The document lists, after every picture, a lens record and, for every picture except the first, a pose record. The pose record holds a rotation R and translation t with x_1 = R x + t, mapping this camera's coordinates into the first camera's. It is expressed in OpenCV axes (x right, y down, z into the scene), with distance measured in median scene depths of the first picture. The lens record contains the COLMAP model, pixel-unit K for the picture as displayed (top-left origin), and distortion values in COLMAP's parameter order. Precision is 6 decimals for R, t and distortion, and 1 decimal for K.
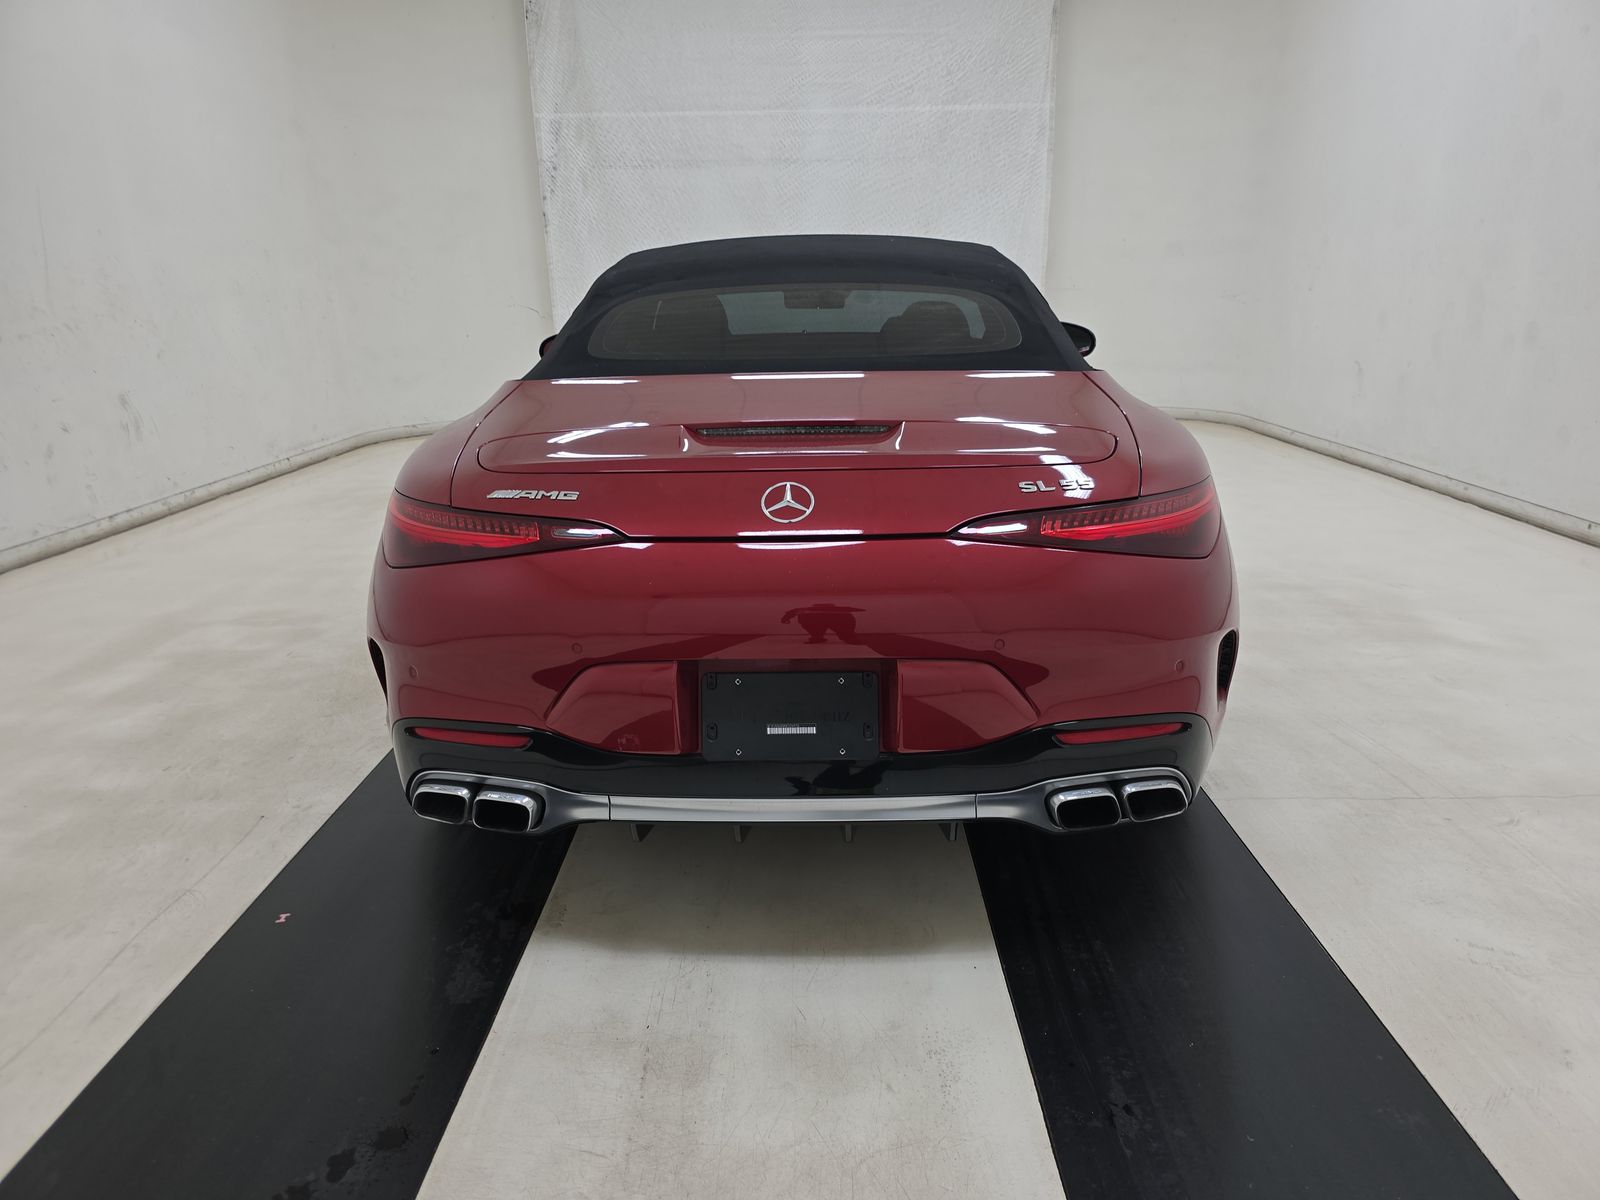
lens RADIAL K [[1052.6, 0, 800.0], [0, 1052.6, 600.0], [0, 0, 1]] dist [0.001921, -0.005014]
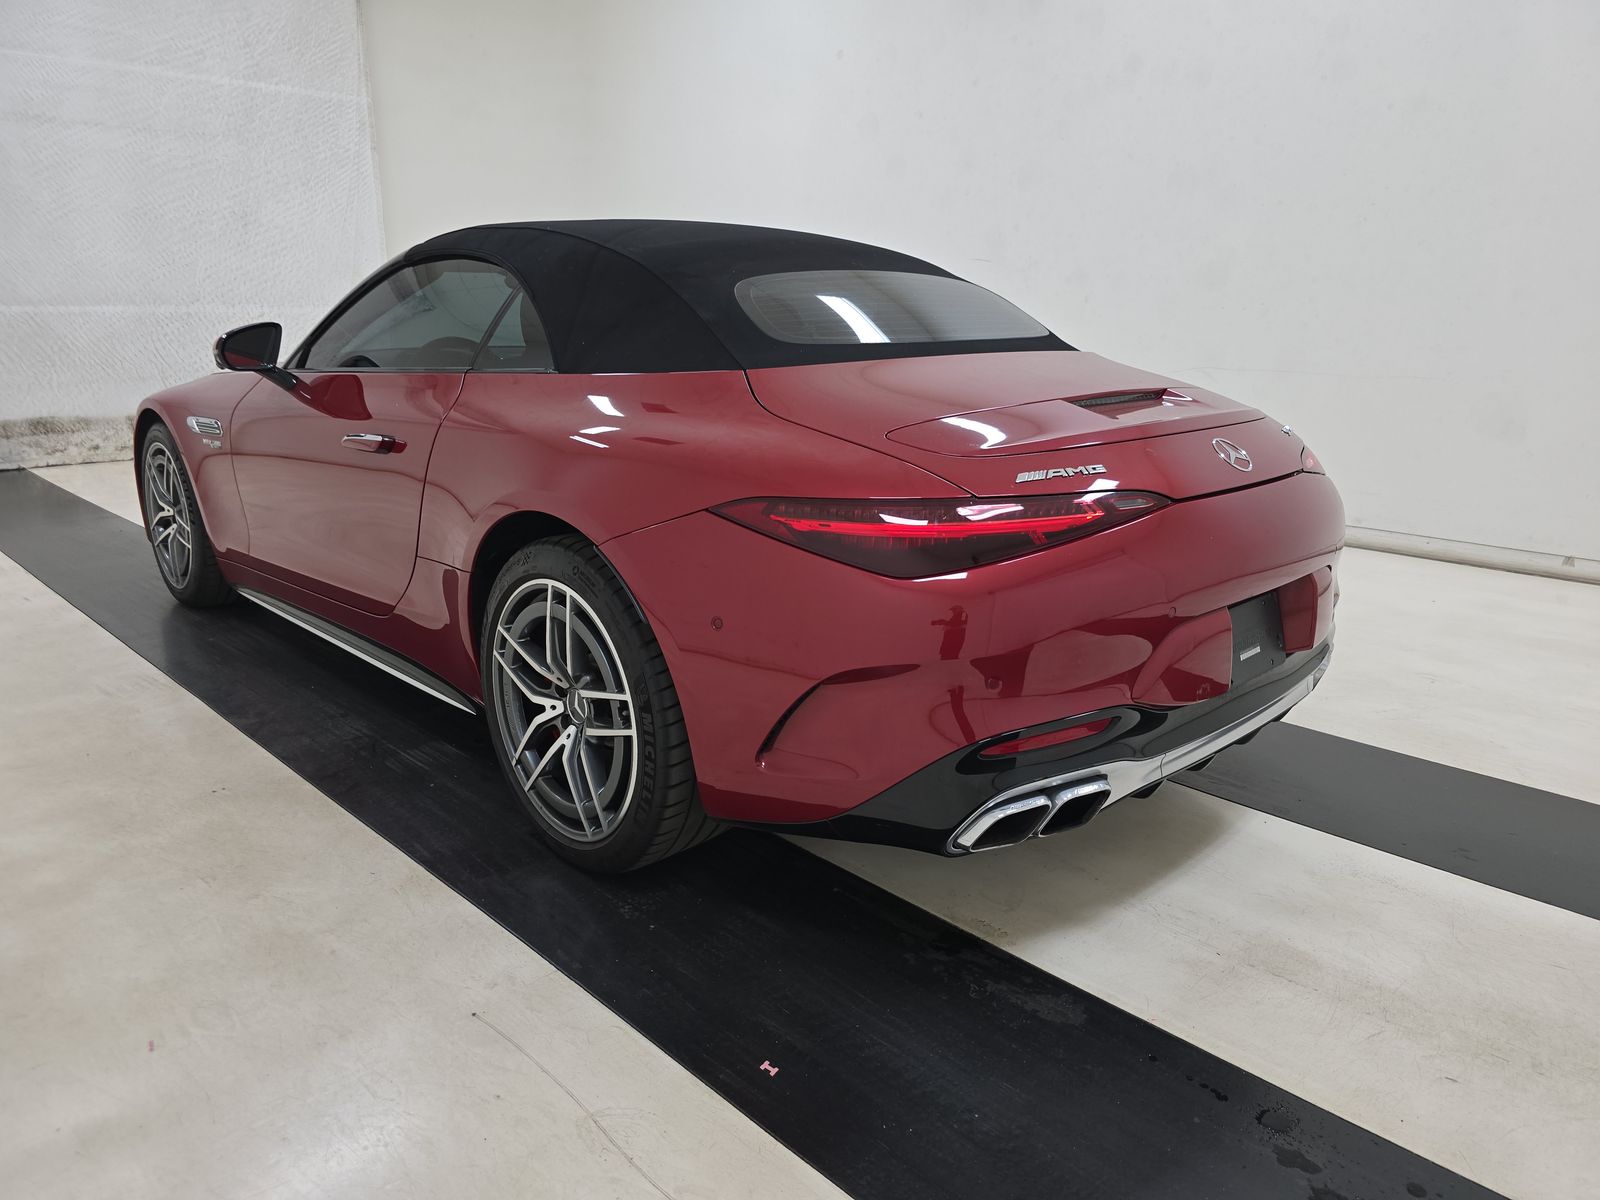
lens RADIAL K [[1052.6, 0, 800.0], [0, 1052.6, 600.0], [0, 0, 1]] dist [0.001921, -0.005014]
pose [[0.705452, -0.162574, 0.689861, -0.211198], [0.173375, 0.983350, 0.054445, -0.015231], [-0.687226, 0.081196, 0.721892, 0.091639]]
